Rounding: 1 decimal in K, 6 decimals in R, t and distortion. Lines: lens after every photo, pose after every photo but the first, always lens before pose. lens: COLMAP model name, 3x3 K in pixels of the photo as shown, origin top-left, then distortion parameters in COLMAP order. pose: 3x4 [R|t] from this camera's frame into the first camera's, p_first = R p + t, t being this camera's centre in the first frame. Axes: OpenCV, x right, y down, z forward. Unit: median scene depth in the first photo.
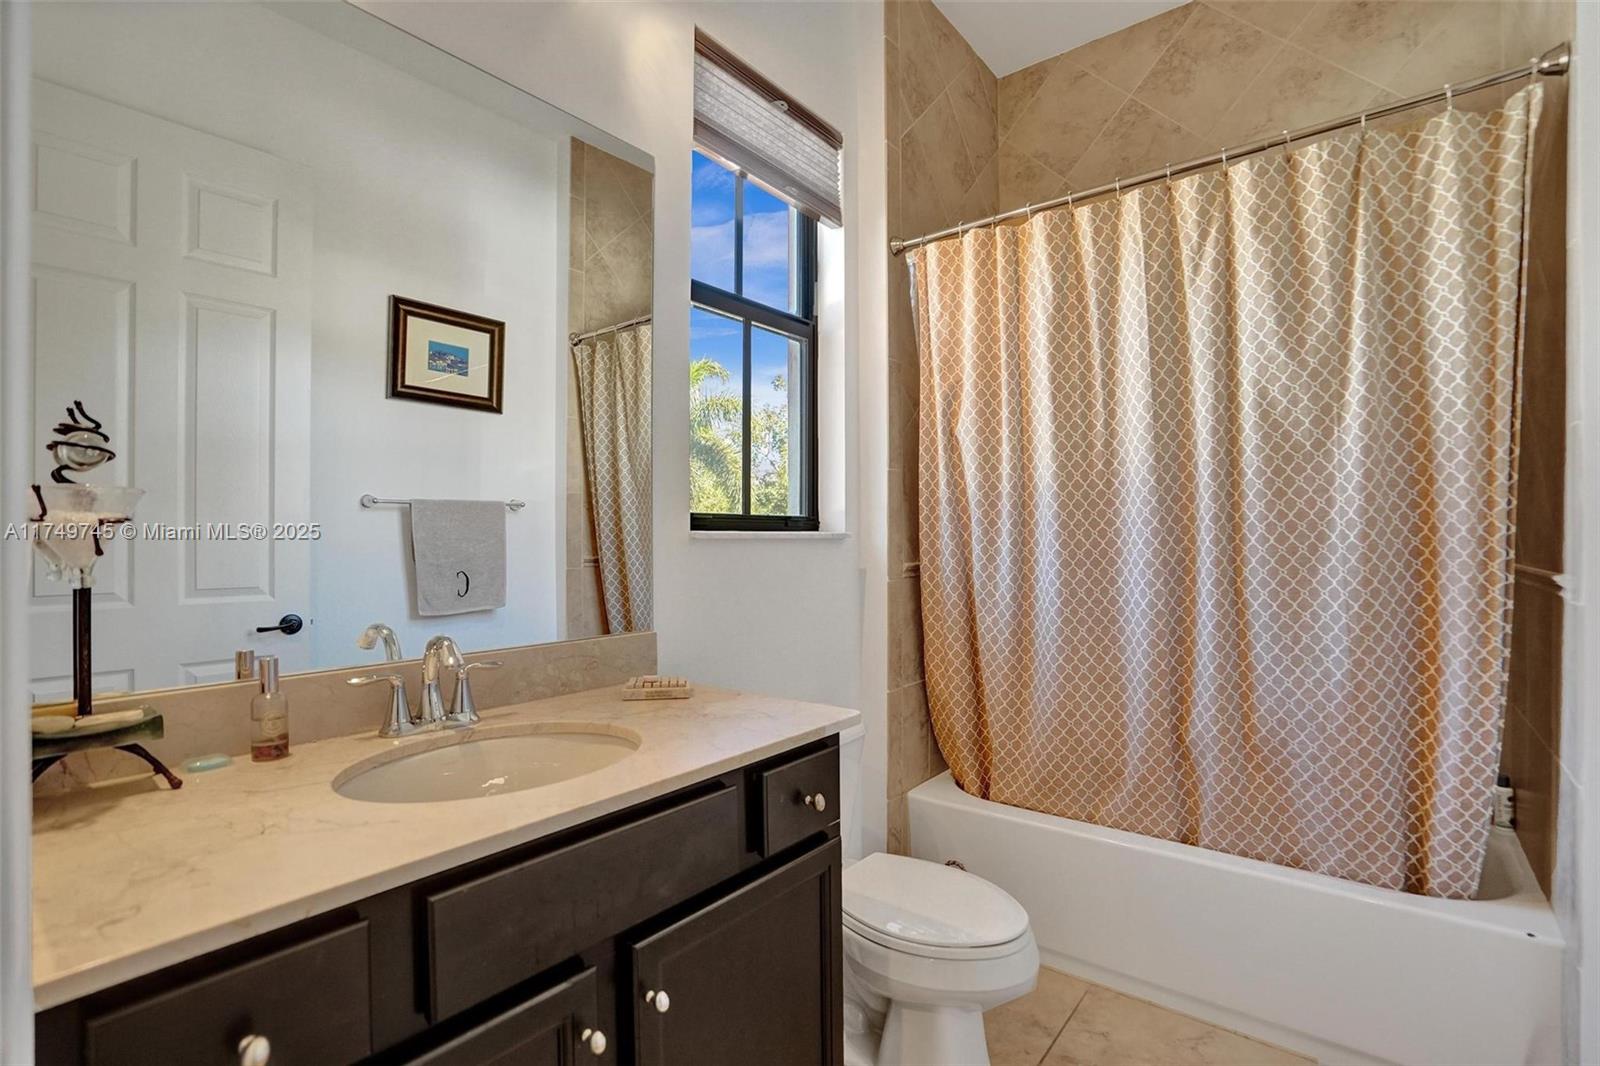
lens RADIAL K [[728.8, 0, 797.6], [0, 728.8, 531.5], [0, 0, 1]] dist [-0.040180, 0.001897]
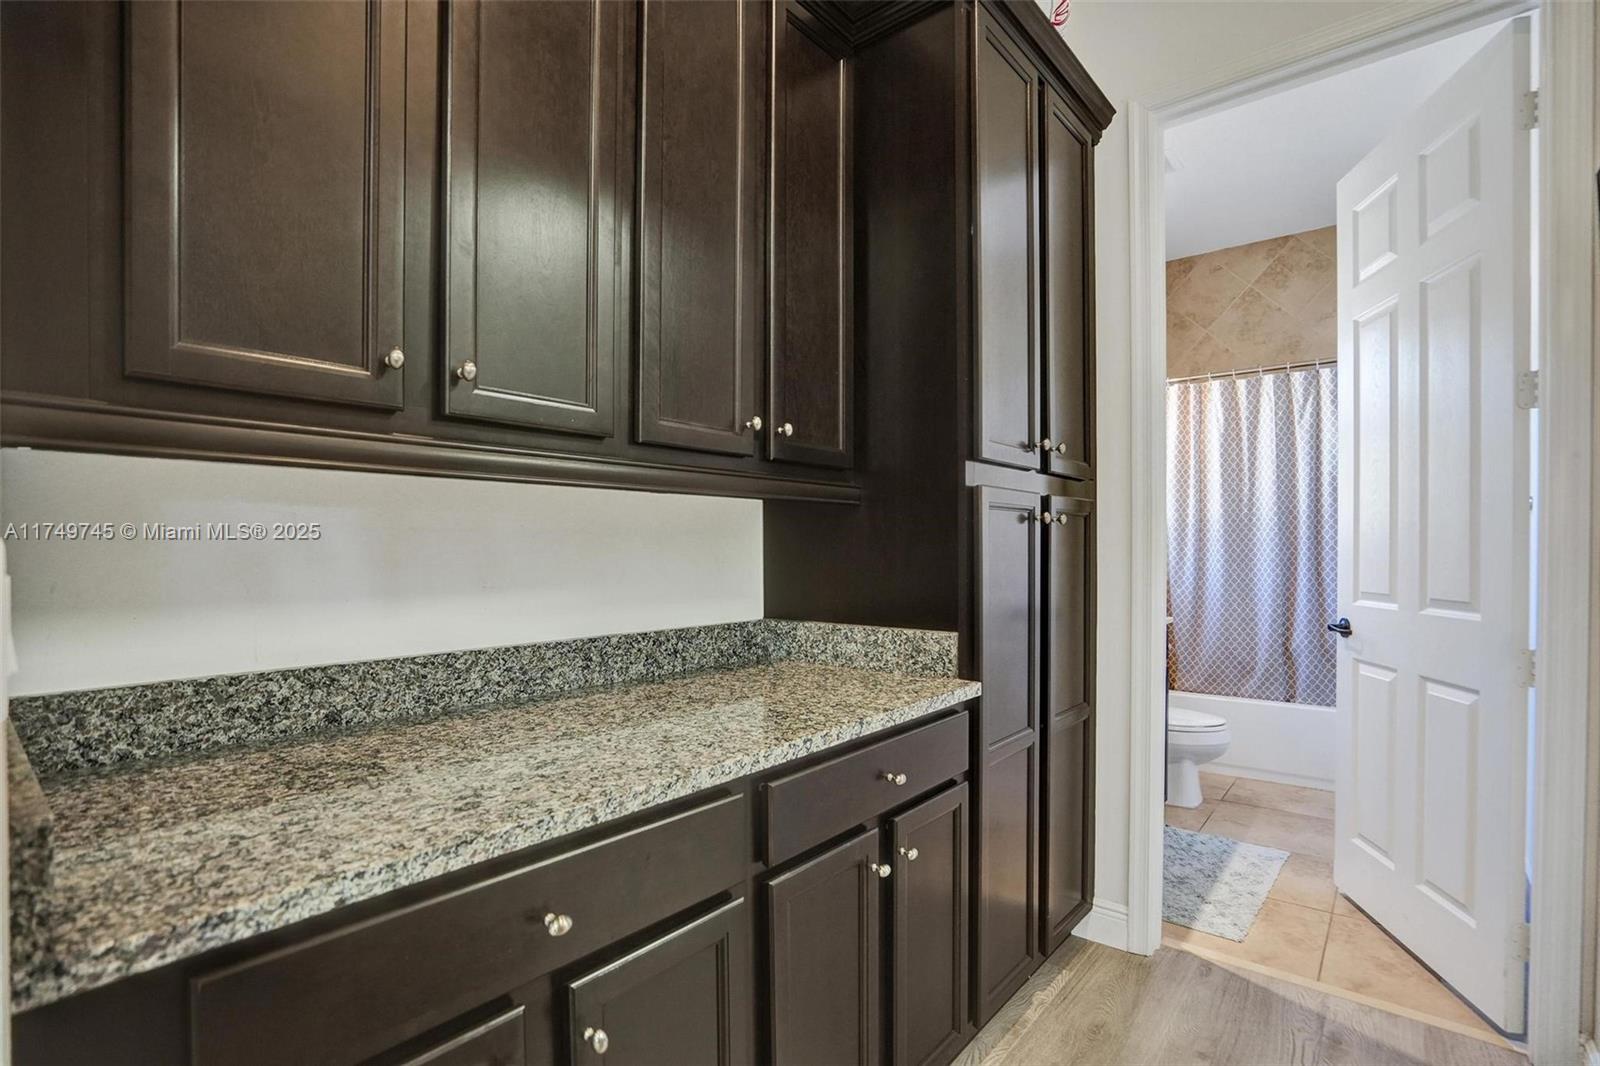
lens RADIAL K [[728.8, 0, 790.3], [0, 728.8, 556.2], [0, 0, 1]] dist [-0.040180, 0.001897]
pose [[0.999489, -0.000120, -0.031974, -0.755099], [0.000876, 0.999720, 0.023660, -0.014521], [0.031962, -0.023676, 0.999209, -0.983788]]
